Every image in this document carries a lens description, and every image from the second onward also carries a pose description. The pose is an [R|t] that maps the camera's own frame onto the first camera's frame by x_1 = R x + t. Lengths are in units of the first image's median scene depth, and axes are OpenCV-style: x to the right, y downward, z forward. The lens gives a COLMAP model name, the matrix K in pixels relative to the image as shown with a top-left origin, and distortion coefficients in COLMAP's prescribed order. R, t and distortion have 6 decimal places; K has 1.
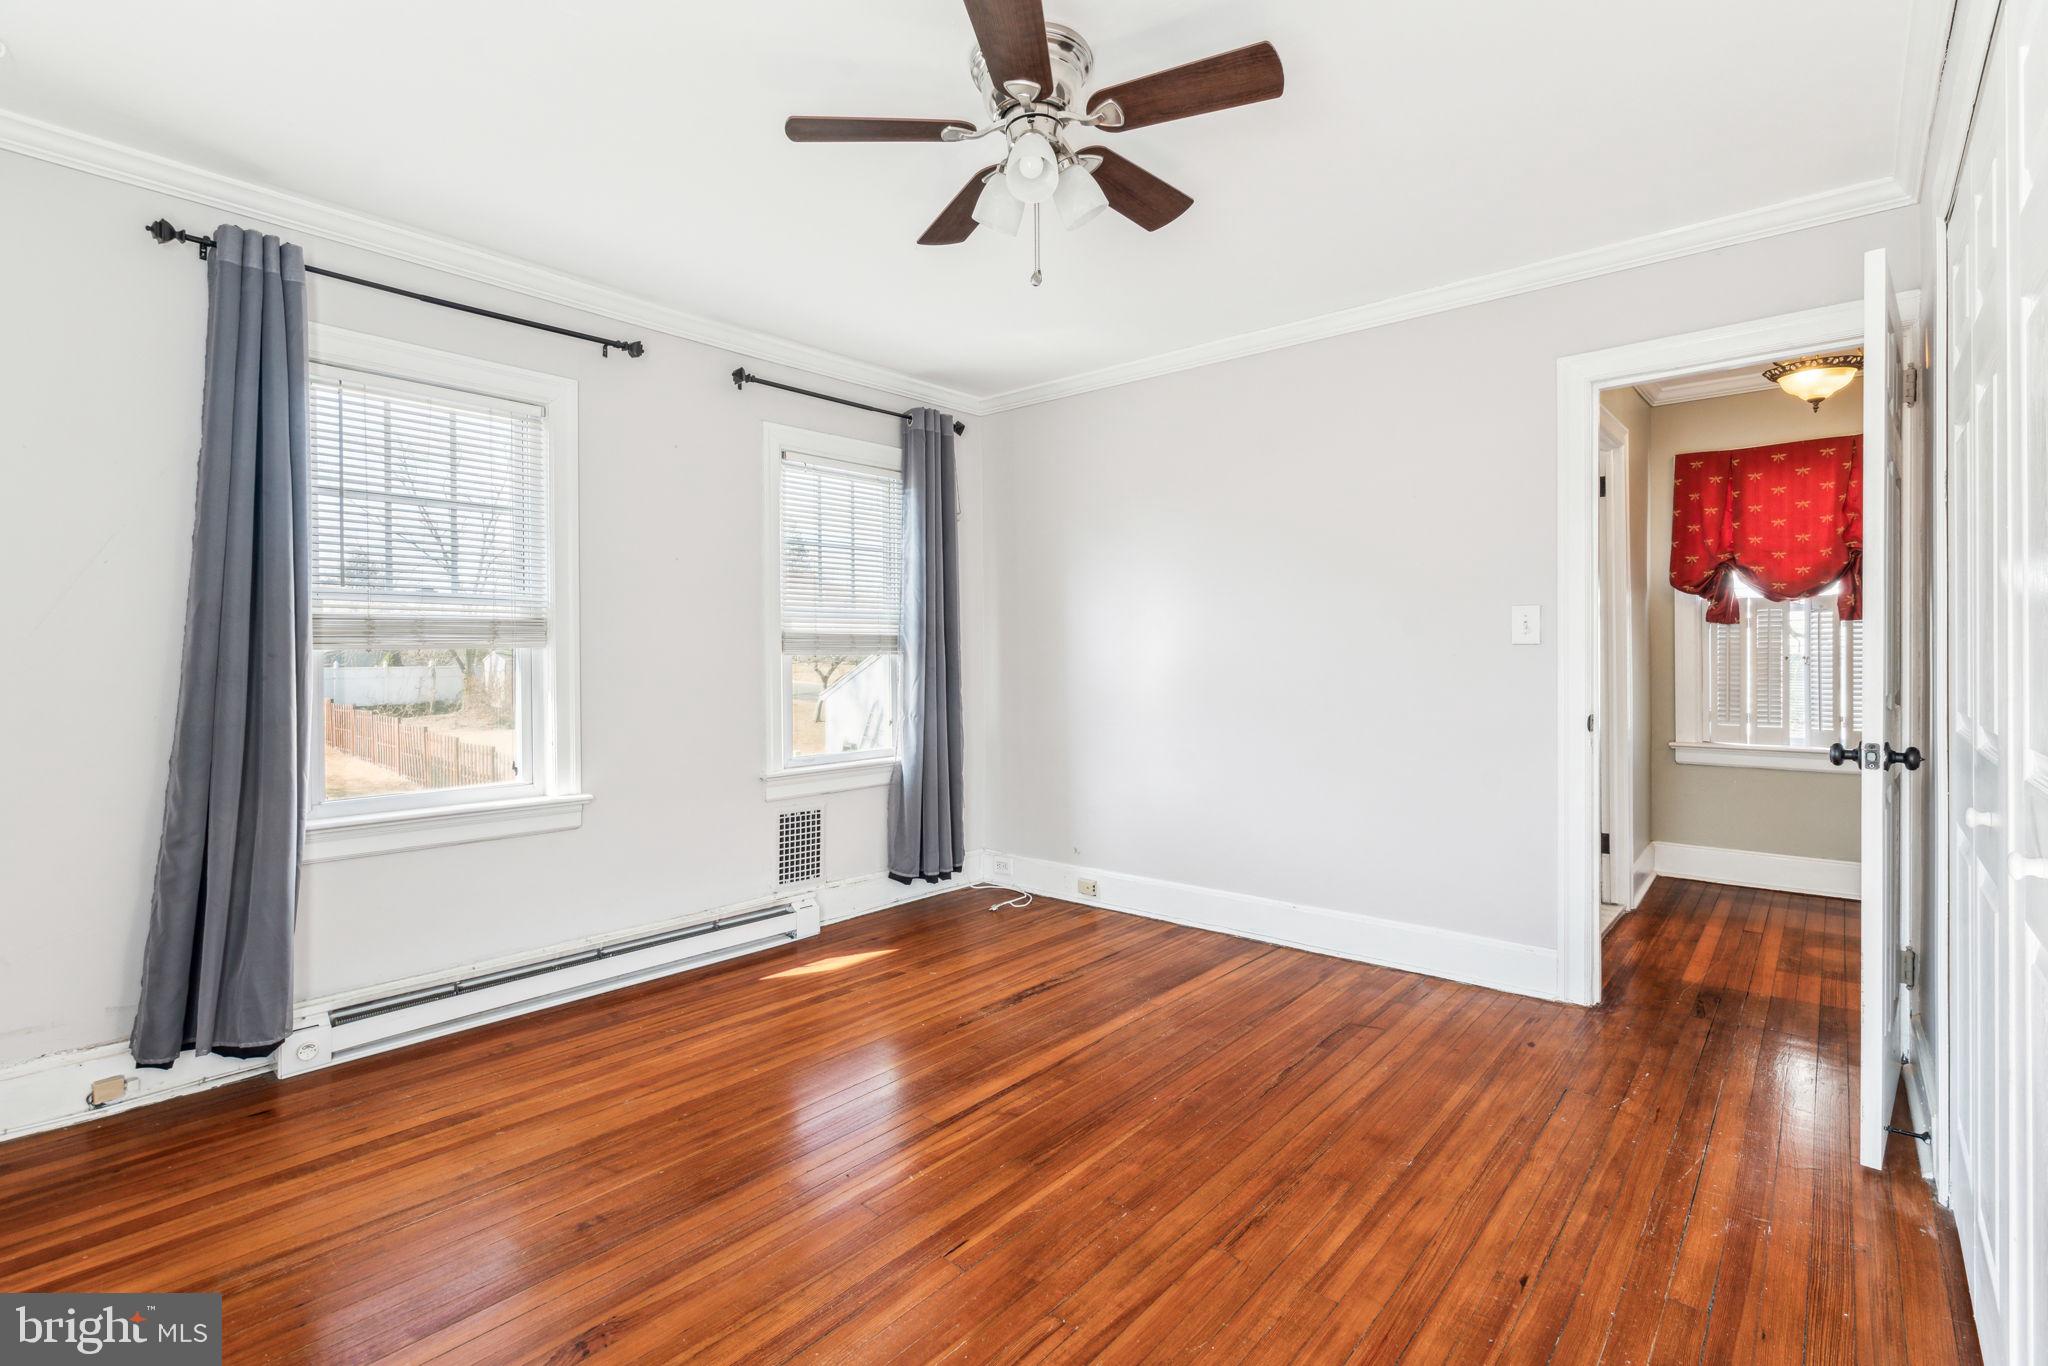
lens RADIAL K [[970.0, 0, 985.6], [0, 970.0, 653.9], [0, 0, 1]] dist [-0.009649, 0.002930]
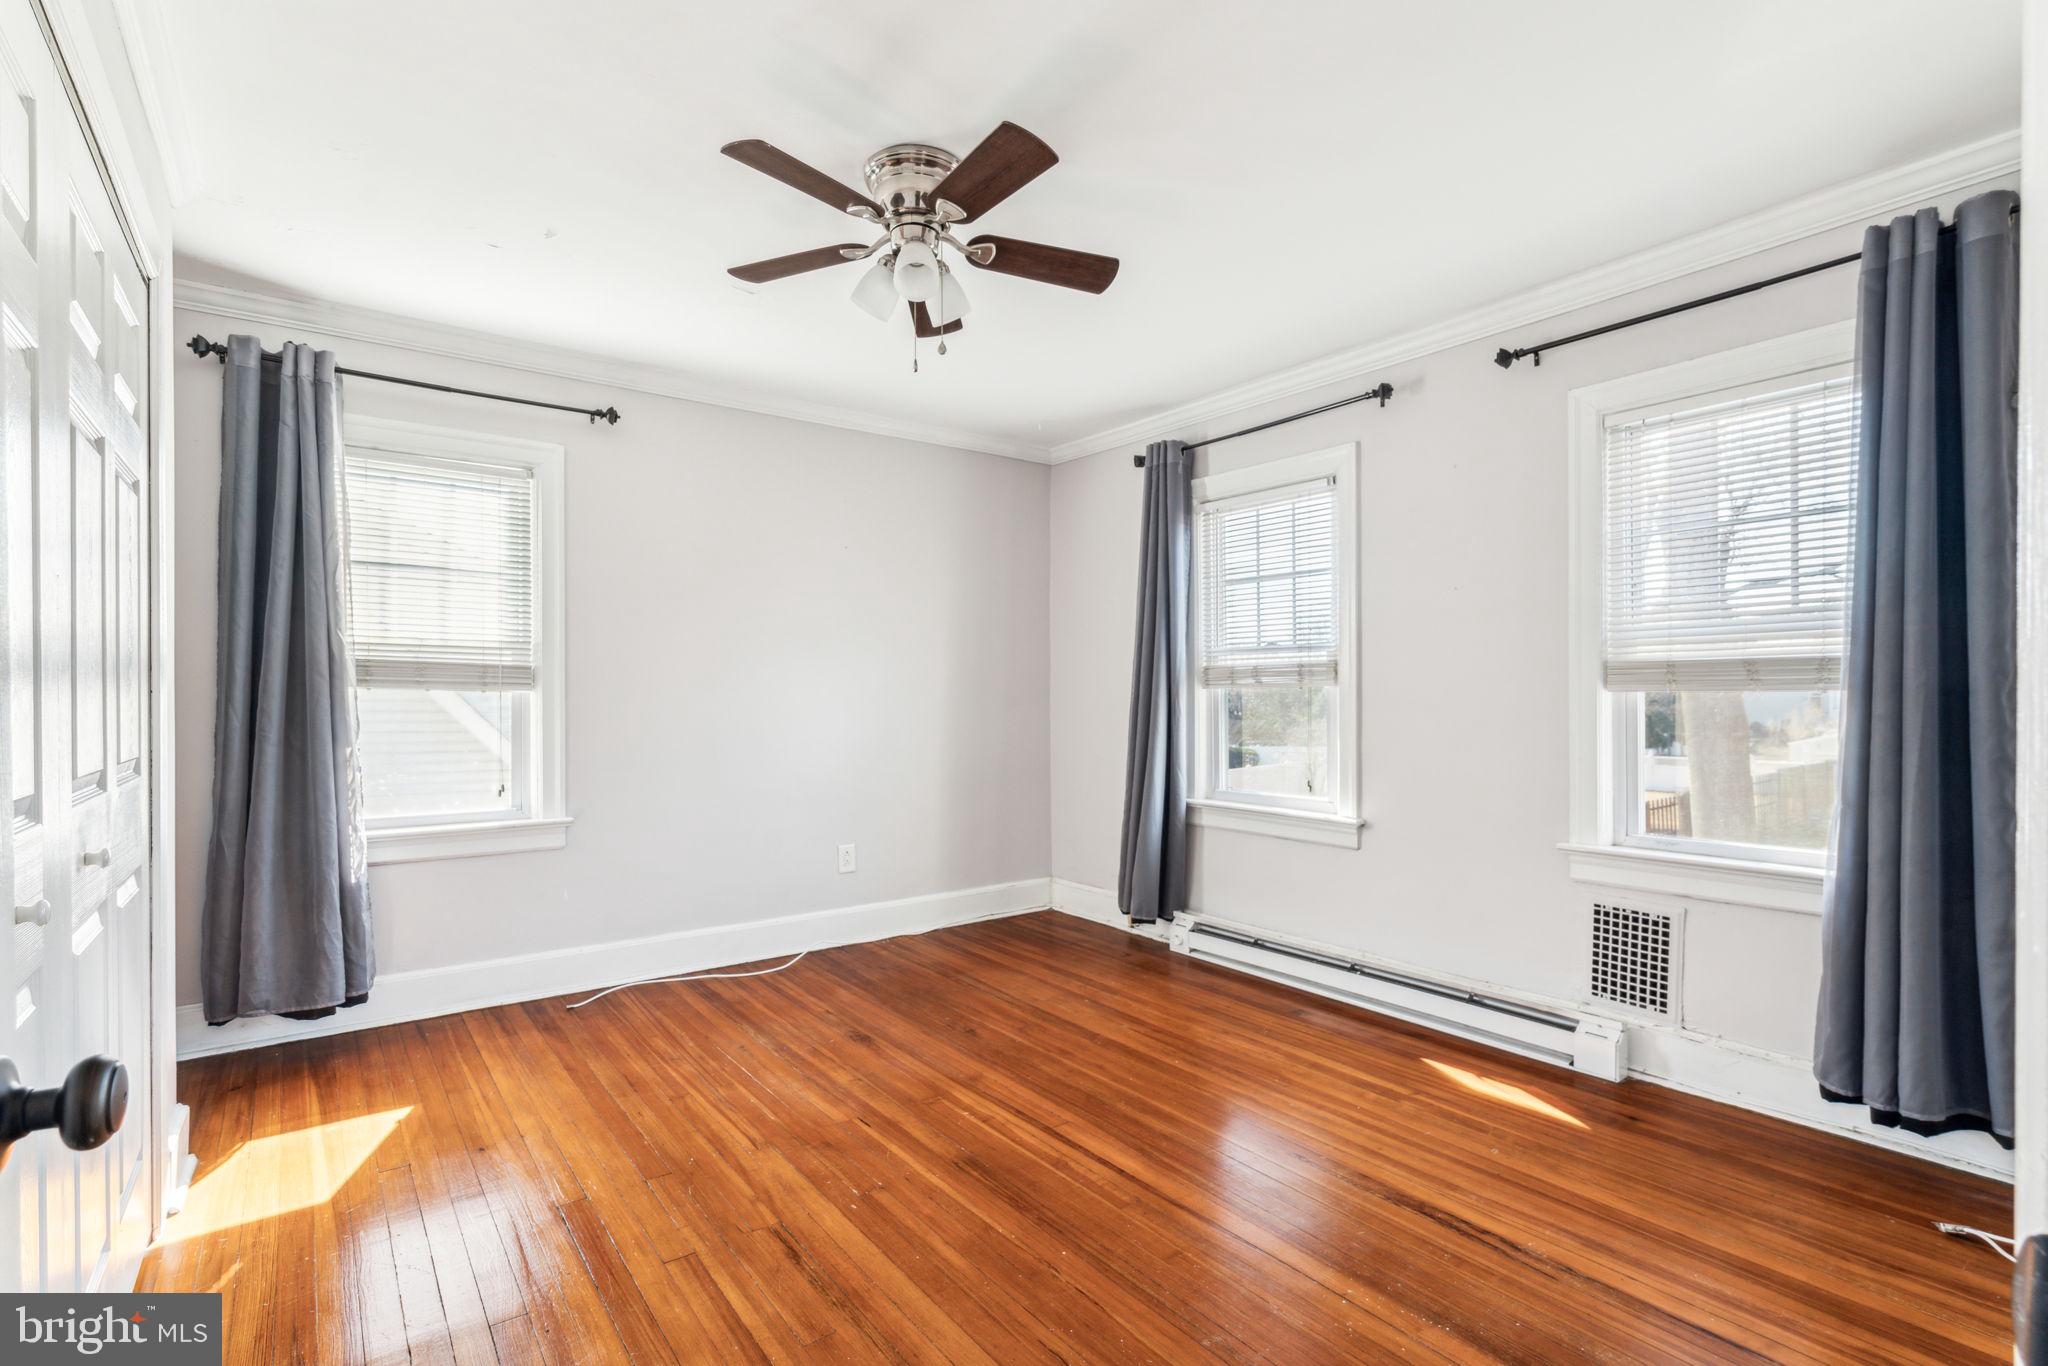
lens RADIAL K [[970.0, 0, 1045.6], [0, 970.0, 701.9], [0, 0, 1]] dist [-0.009649, 0.002930]
pose [[-0.196638, 0.010797, -0.980417, 0.774656], [0.004872, 0.999938, 0.010035, -0.000883], [0.980464, -0.002803, -0.196679, 0.930168]]
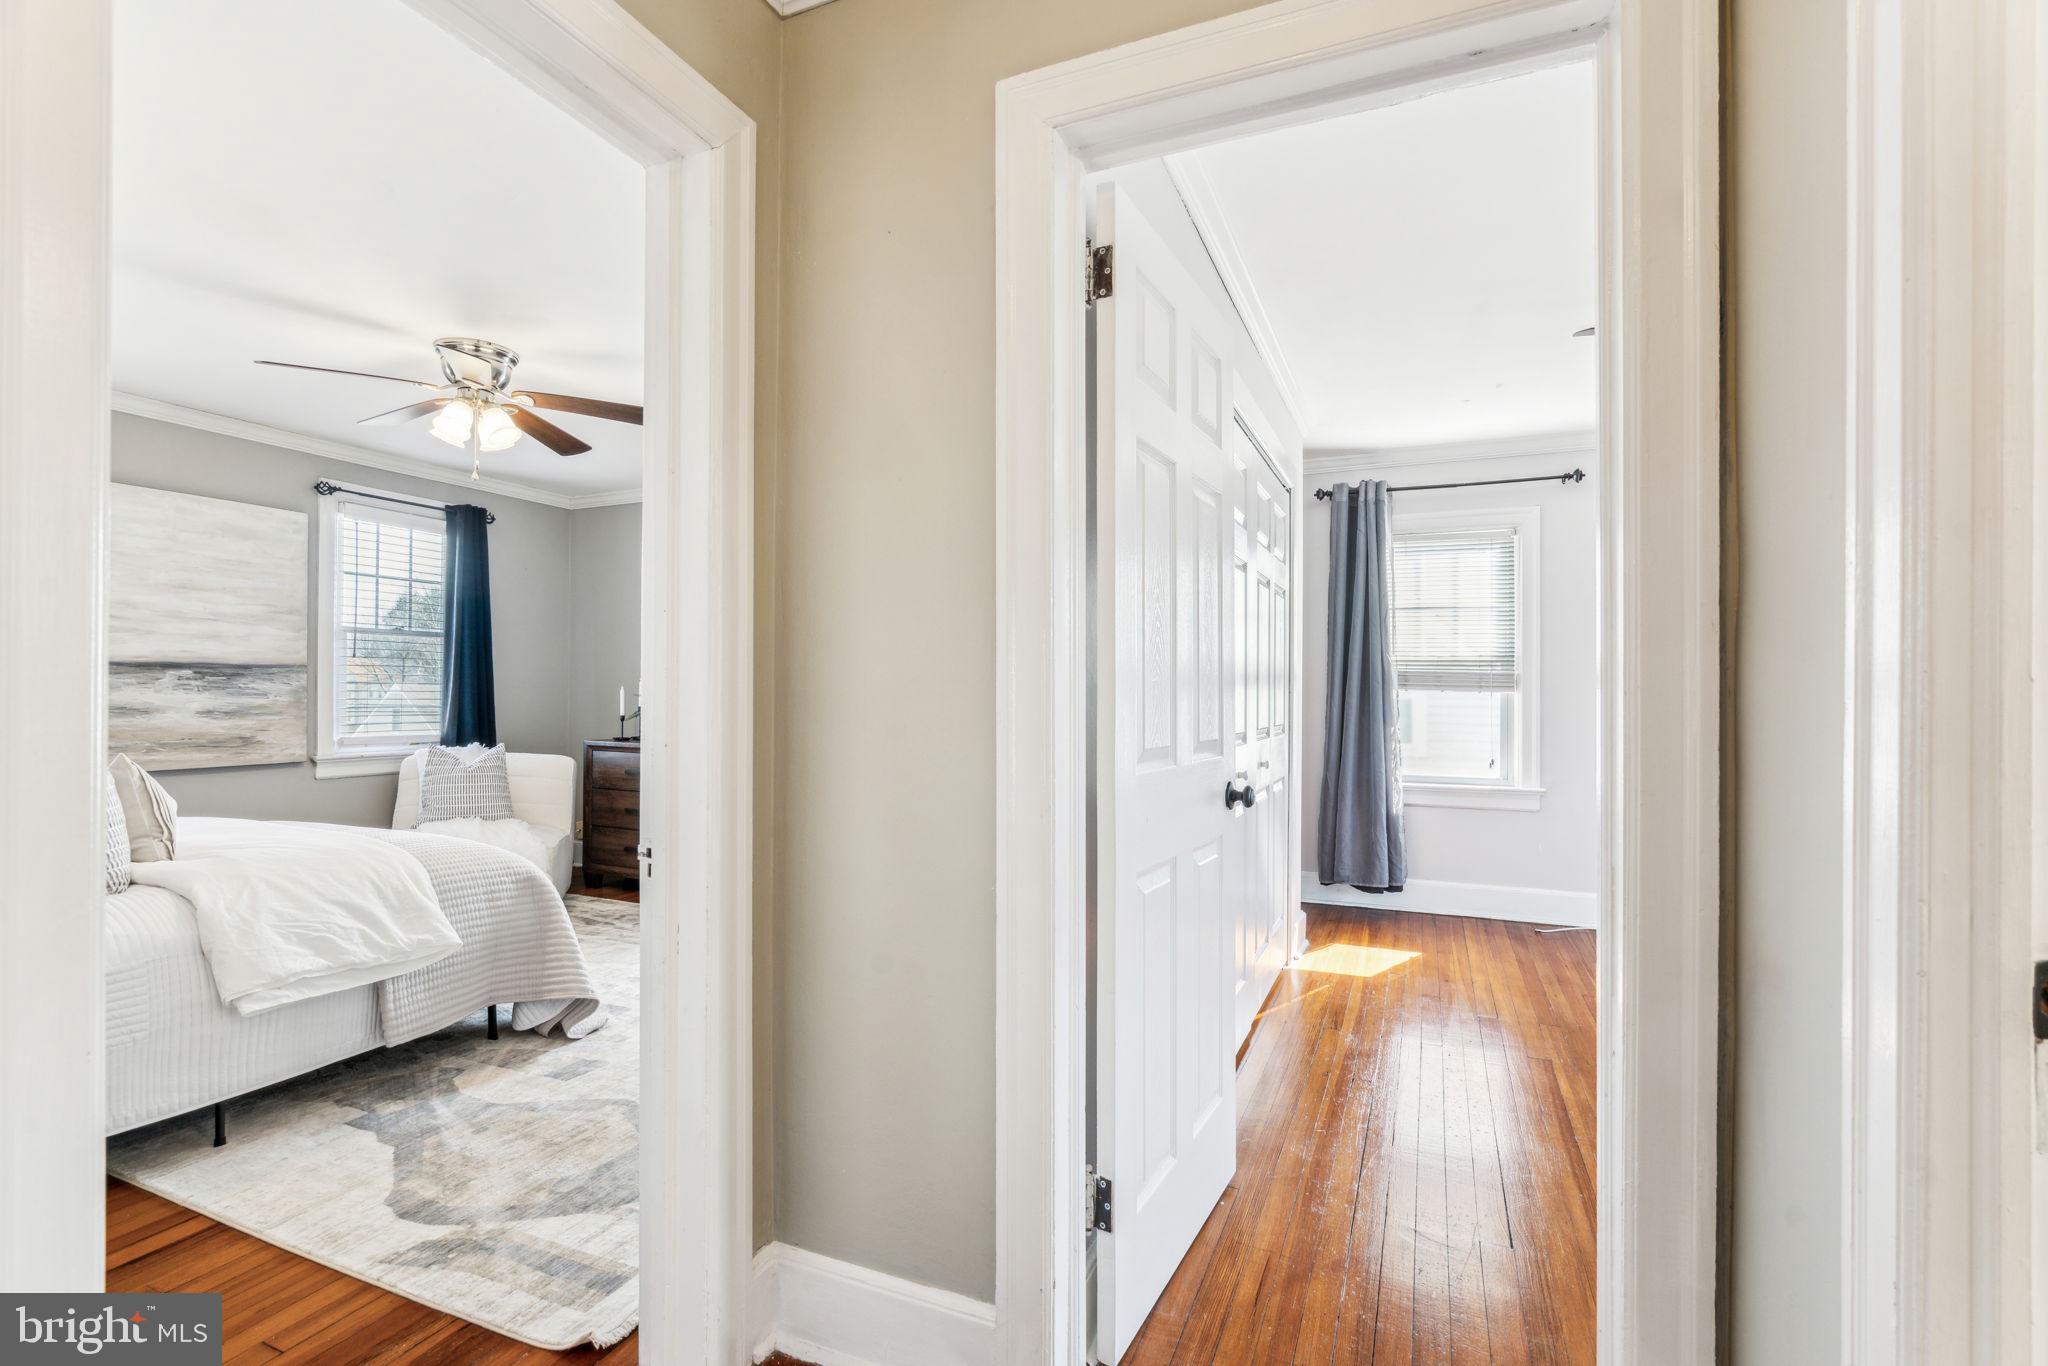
lens RADIAL K [[970.0, 0, 982.3], [0, 970.0, 681.9], [0, 0, 1]] dist [-0.009649, 0.002930]
pose [[-0.959592, -0.004210, -0.281362, 1.032818], [-0.001036, 0.999934, -0.011425, -0.002863], [0.281392, -0.010672, -0.959534, 1.366453]]
